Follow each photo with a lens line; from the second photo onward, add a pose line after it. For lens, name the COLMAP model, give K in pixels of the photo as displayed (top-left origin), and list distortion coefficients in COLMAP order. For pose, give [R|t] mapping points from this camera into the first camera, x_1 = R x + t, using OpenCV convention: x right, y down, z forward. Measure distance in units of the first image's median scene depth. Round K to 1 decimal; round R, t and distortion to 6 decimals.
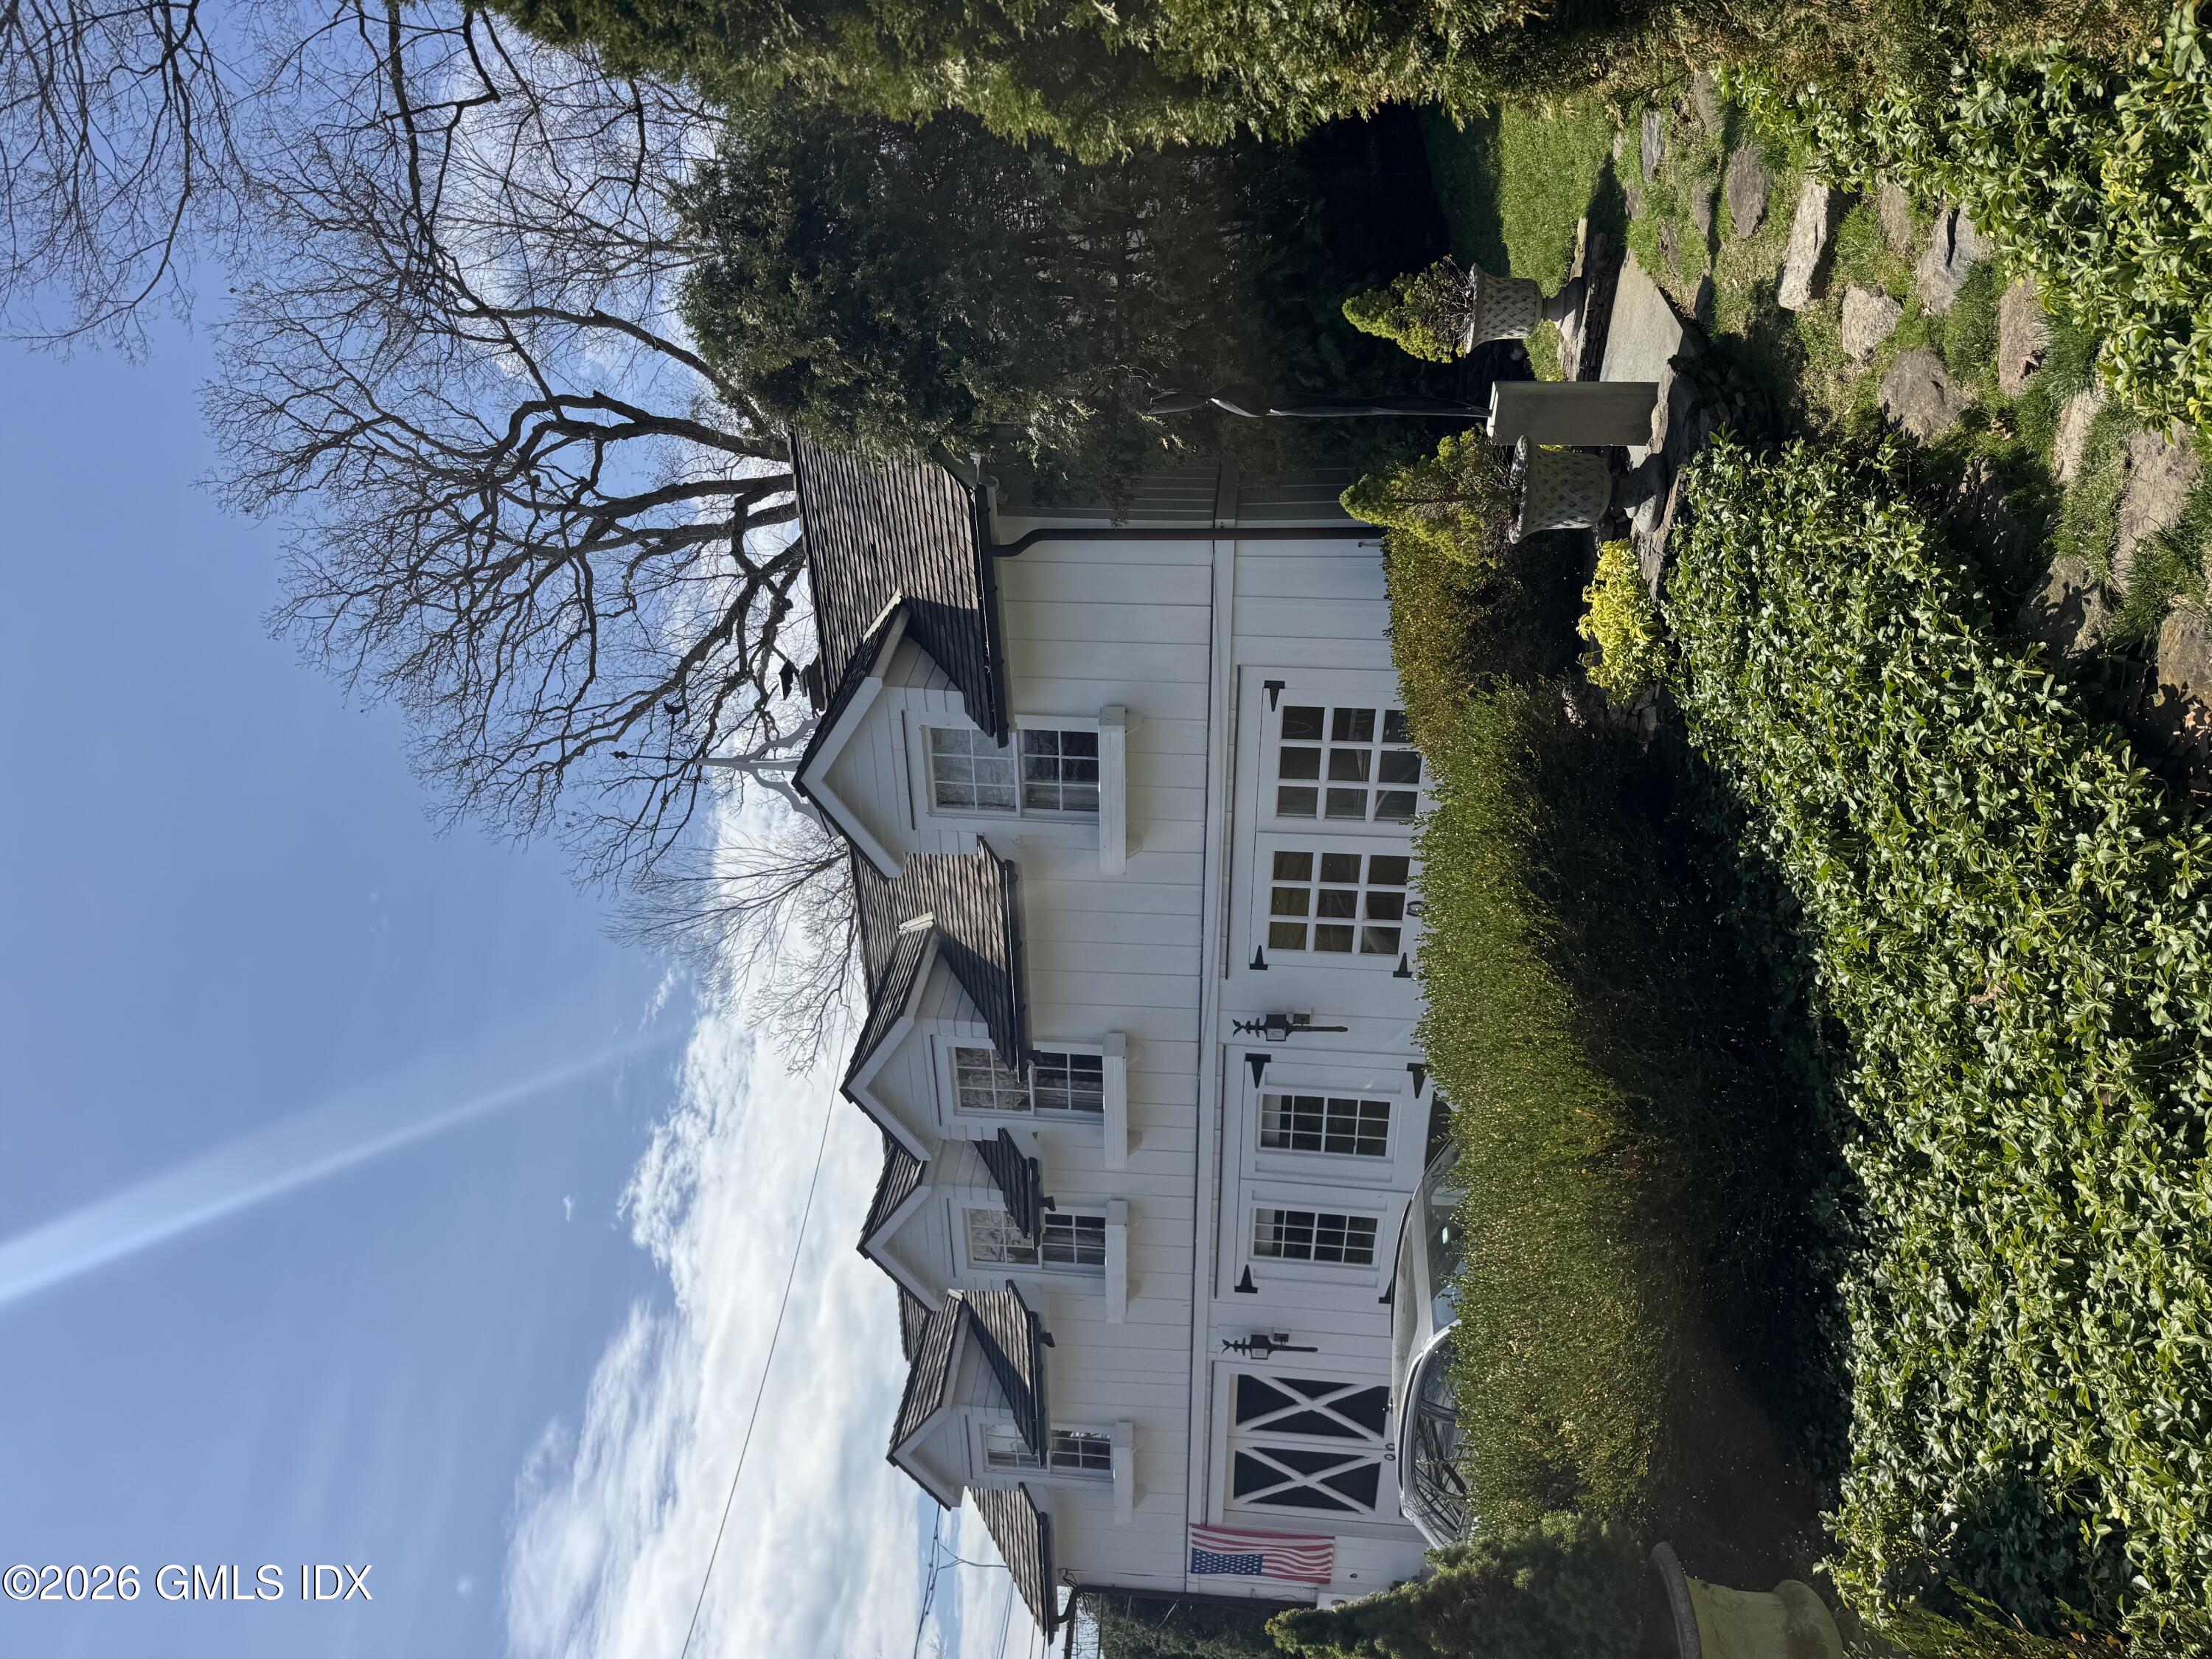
lens RADIAL K [[1523.0, 0, 1106.0], [0, 1523.0, 829.5], [0, 0, 1]] dist [0.132210, -0.115820]
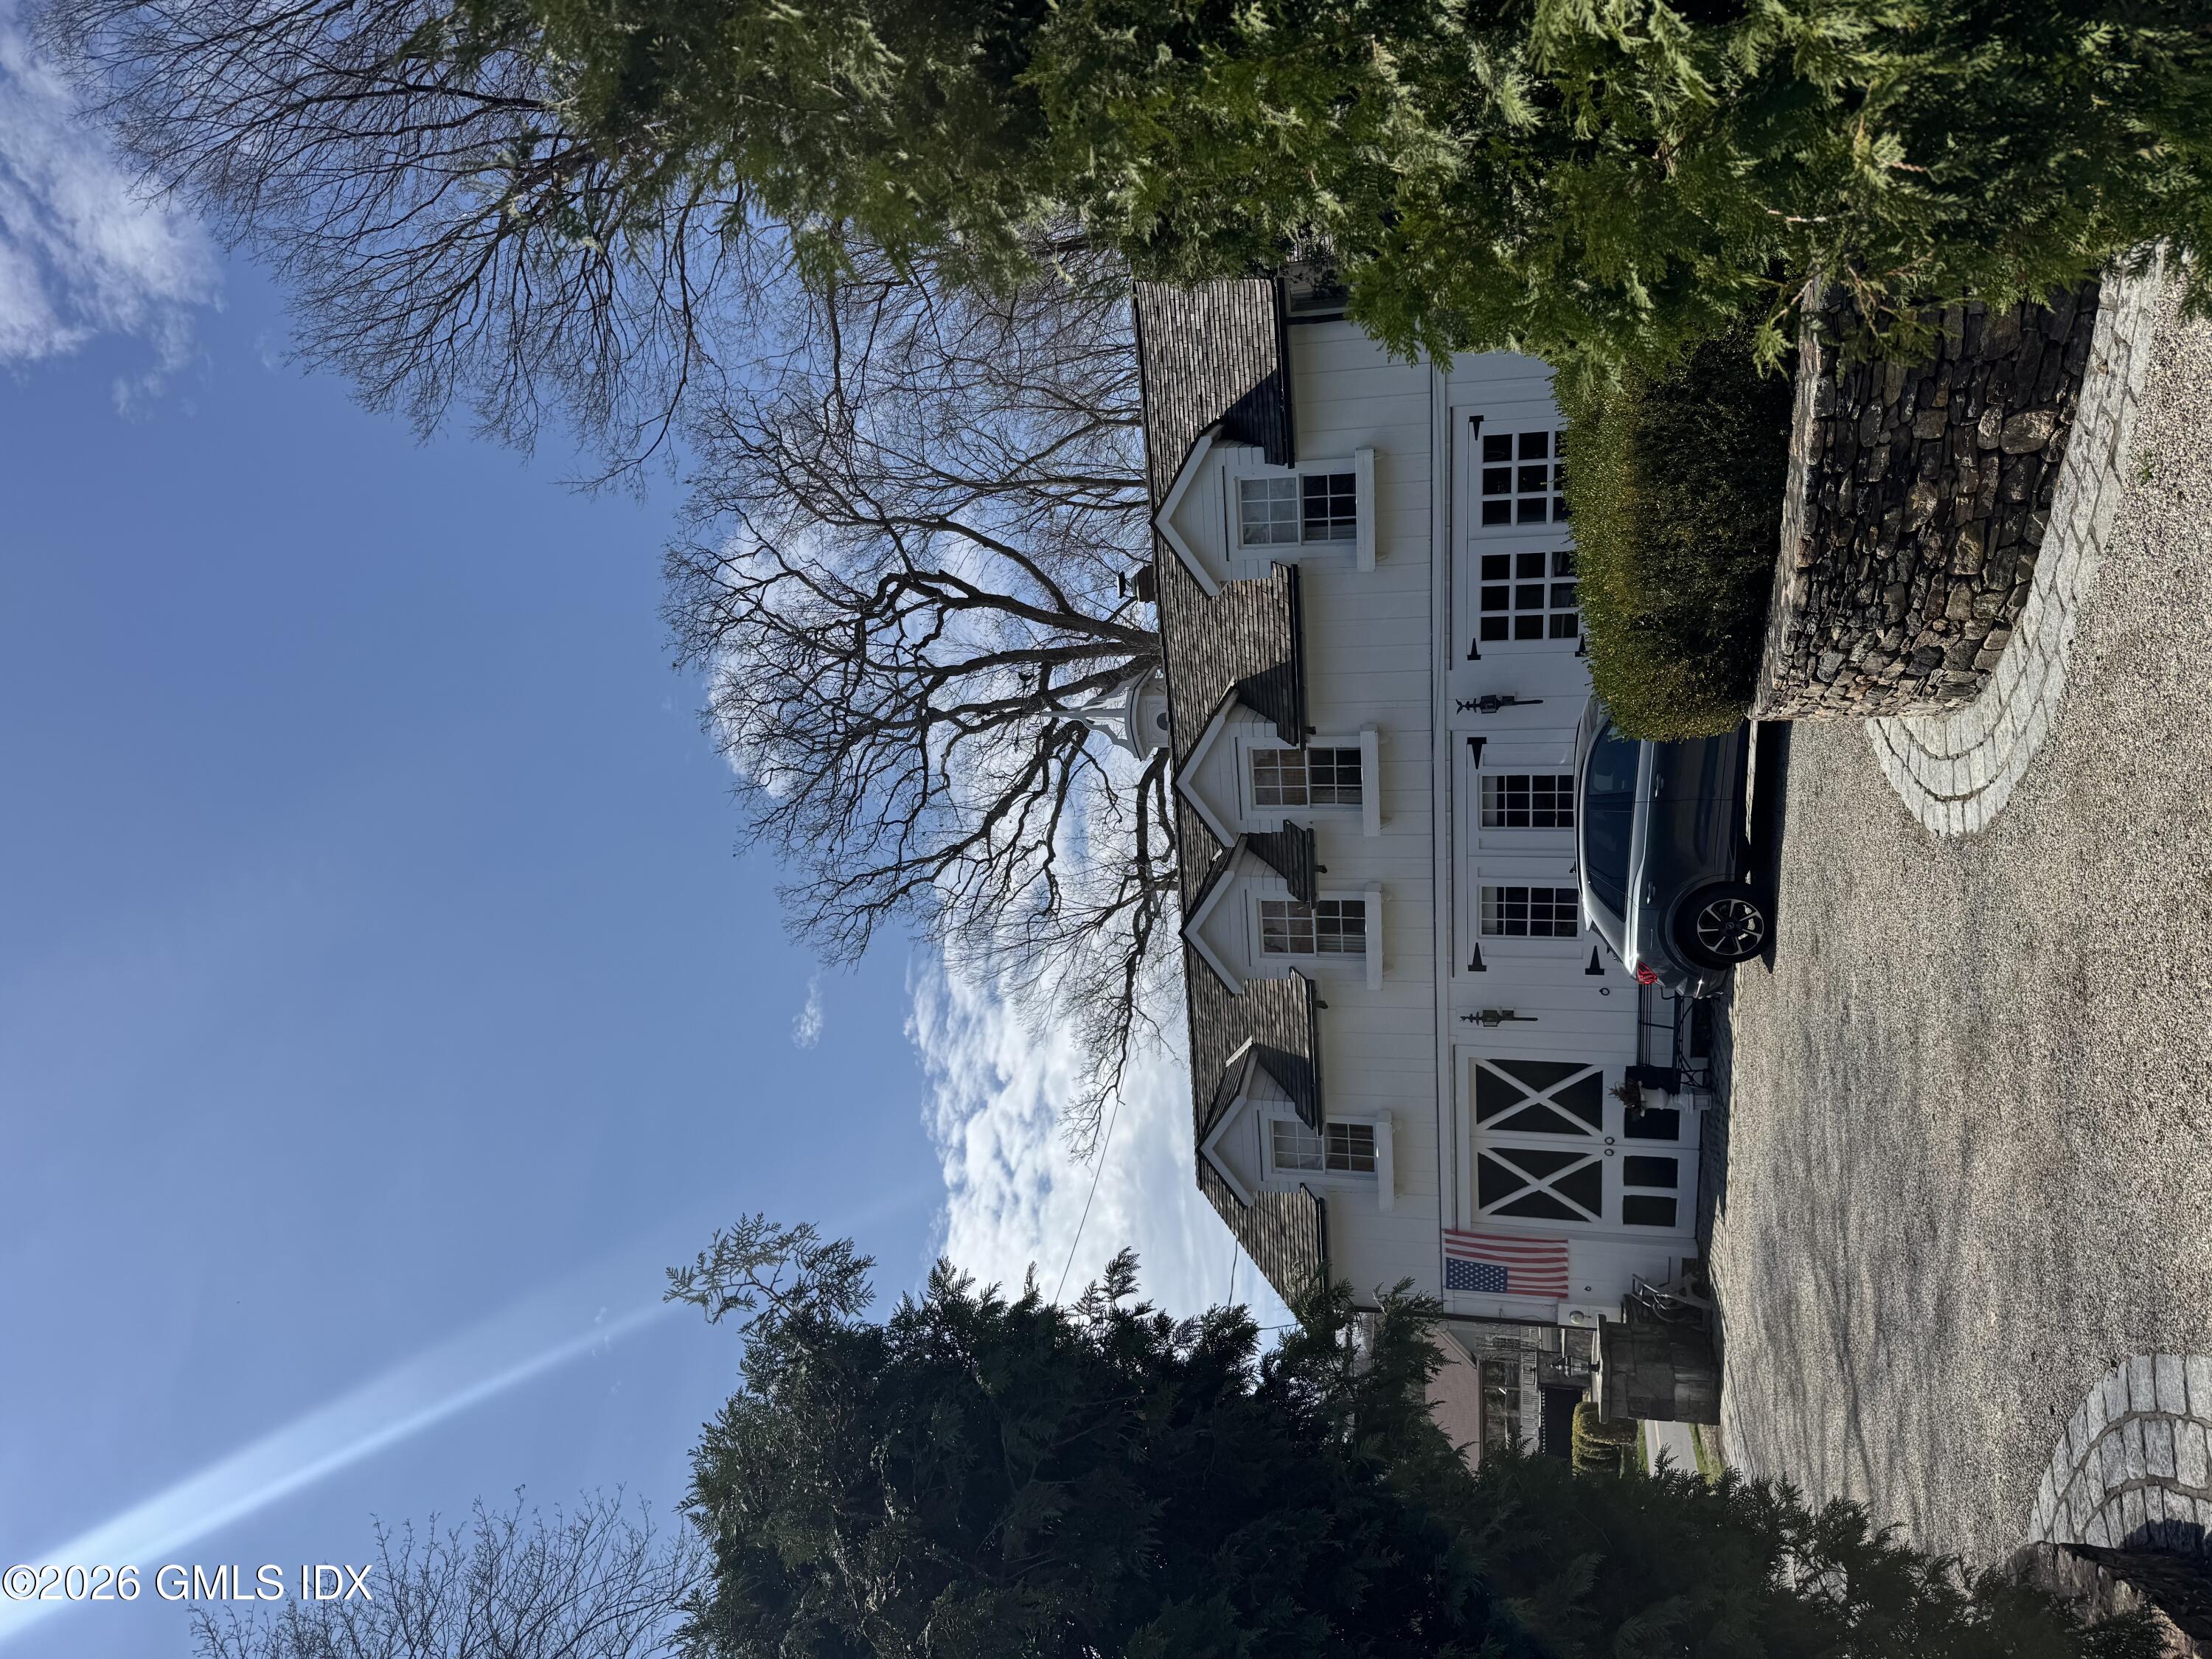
lens RADIAL K [[1523.0, 0, 1106.0], [0, 1523.0, 829.5], [0, 0, 1]] dist [0.132210, -0.115820]
pose [[0.985752, -0.014867, -0.167548, 0.001454], [-0.017569, 0.981538, -0.190460, 0.478321], [0.167287, 0.190689, 0.967291, -0.351567]]
